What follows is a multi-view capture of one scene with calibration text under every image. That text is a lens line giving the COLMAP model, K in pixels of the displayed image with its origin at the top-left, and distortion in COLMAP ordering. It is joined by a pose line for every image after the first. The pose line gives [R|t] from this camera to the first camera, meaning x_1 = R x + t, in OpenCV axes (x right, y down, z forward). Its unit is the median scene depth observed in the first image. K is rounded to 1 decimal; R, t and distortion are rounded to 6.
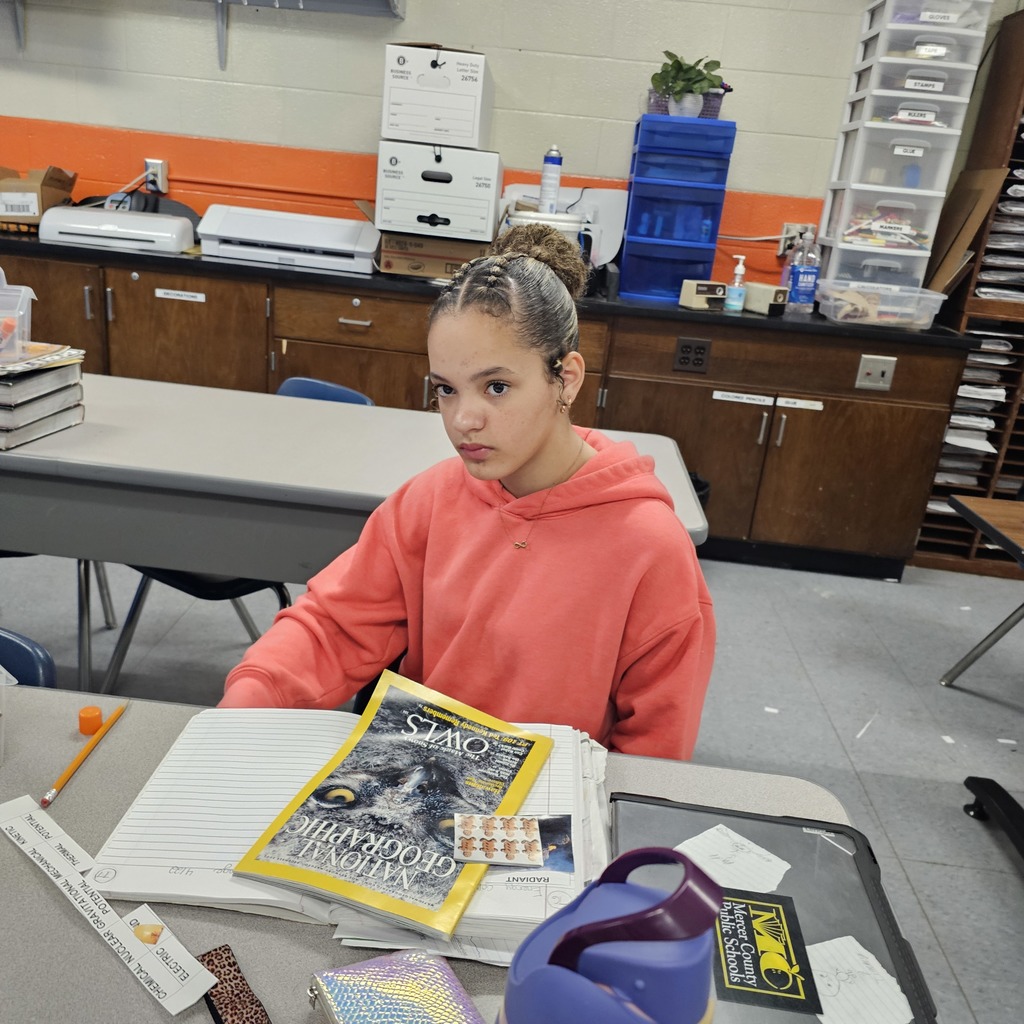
lens RADIAL K [[964.9, 0, 479.0], [0, 964.9, 528.1], [0, 0, 1]] dist [0.038168, -0.029291]
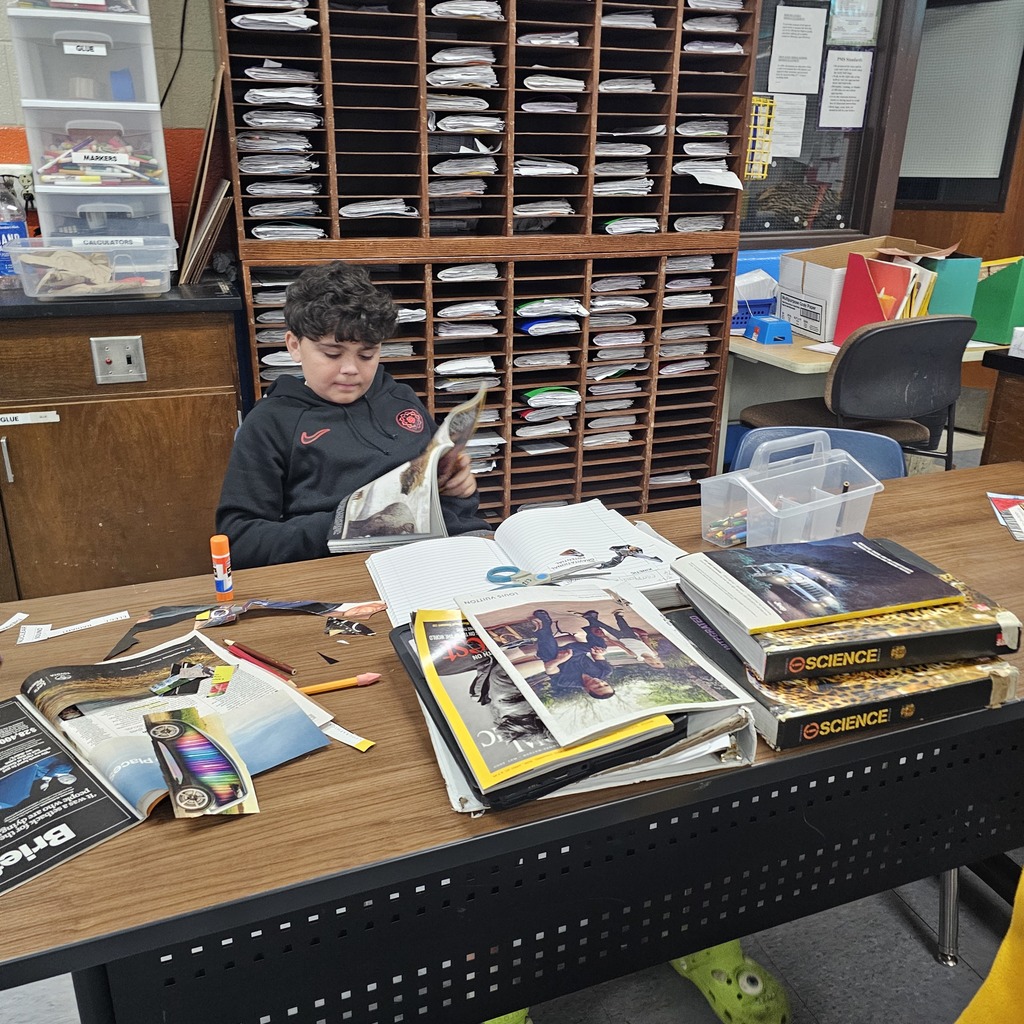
lens RADIAL K [[977.4, 0, 493.2], [0, 977.4, 513.8], [0, 0, 1]] dist [0.067714, -0.030252]
pose [[0.909612, -0.221555, 0.351453, 0.369154], [0.213069, 0.974992, 0.063178, -0.033107], [-0.356662, 0.017416, 0.934071, 0.203474]]
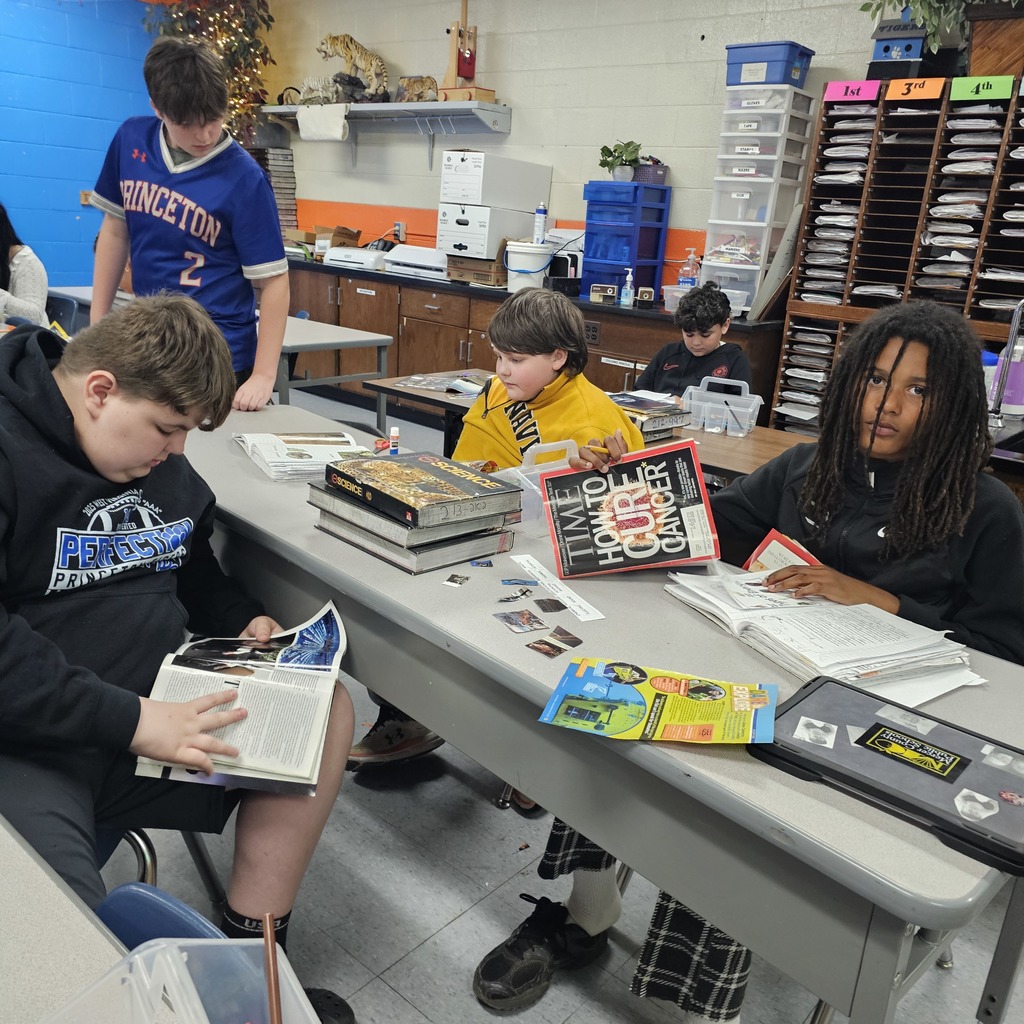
lens RADIAL K [[977.4, 0, 493.2], [0, 977.4, 513.8], [0, 0, 1]] dist [0.067714, -0.030252]
pose [[0.788410, 0.146322, -0.597495, 1.051728], [-0.210226, 0.976908, -0.038161, 0.189199], [0.578114, 0.155695, 0.800964, -0.275553]]
